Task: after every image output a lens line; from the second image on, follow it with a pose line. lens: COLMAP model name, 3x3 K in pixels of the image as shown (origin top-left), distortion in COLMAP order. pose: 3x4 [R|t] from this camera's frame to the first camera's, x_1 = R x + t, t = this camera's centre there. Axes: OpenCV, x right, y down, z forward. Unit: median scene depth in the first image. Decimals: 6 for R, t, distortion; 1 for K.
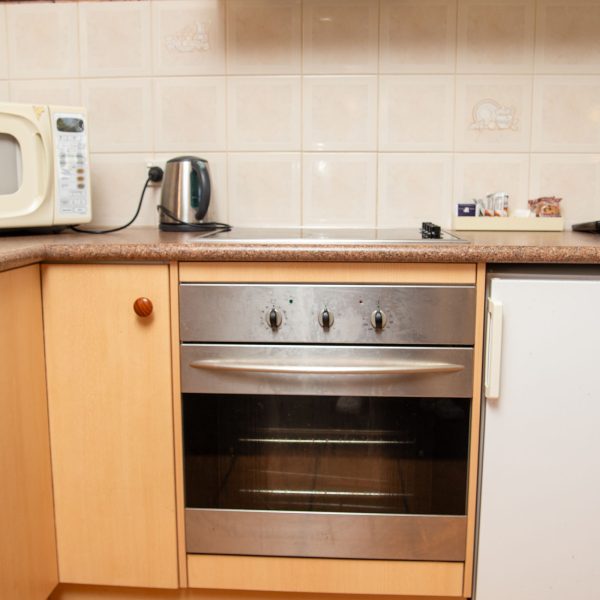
lens RADIAL K [[745.3, 0, 300.0], [0, 745.3, 300.0], [0, 0, 1]] dist [-0.086797, 0.067410]
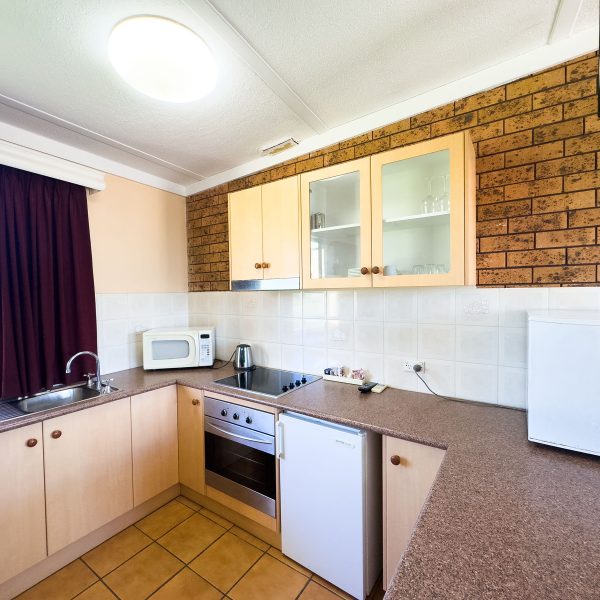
lens RADIAL K [[311.8, 0, 301.7], [0, 311.8, 301.6], [0, 0, 1]] dist [-0.019961, -0.001295]
pose [[0.869385, 0.000900, -0.494134, 0.753531], [-0.062233, 0.992235, -0.107686, -0.268397], [0.490200, 0.124372, 0.862691, -0.009763]]
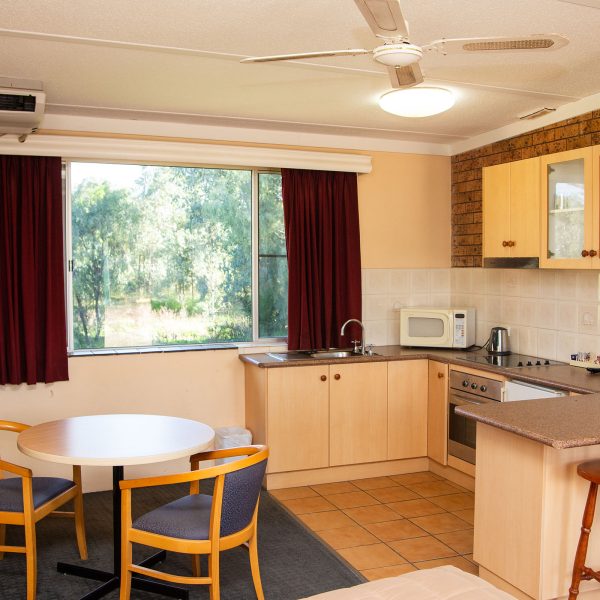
lens RADIAL K [[745.3, 0, 300.0], [0, 745.3, 300.0], [0, 0, 1]] dist [-0.086797, 0.067410]
pose [[0.415630, 0.042147, -0.908557, 2.243731], [-0.137772, 0.990317, -0.017085, -0.157596], [0.899039, 0.132275, 0.417412, -0.917990]]
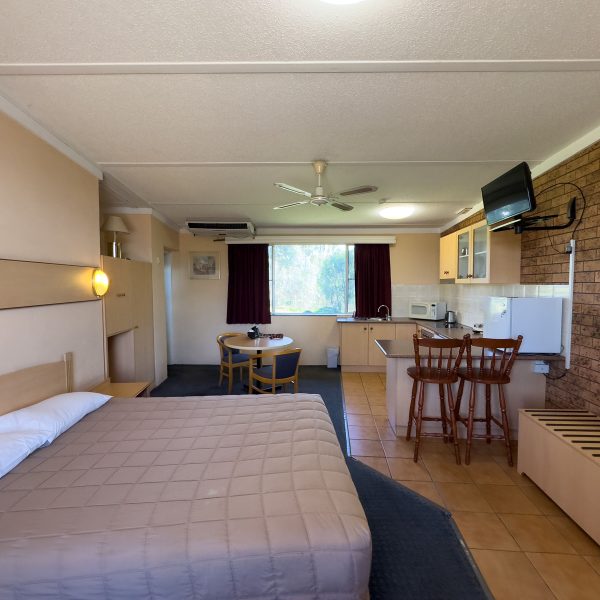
lens RADIAL K [[311.8, 0, 301.7], [0, 311.8, 301.6], [0, 0, 1]] dist [-0.019961, -0.001295]
pose [[-0.015492, 0.054423, -0.998398, 2.613203], [-0.150921, 0.986950, 0.056141, -0.248814], [0.988424, 0.151549, -0.007077, -0.205943]]
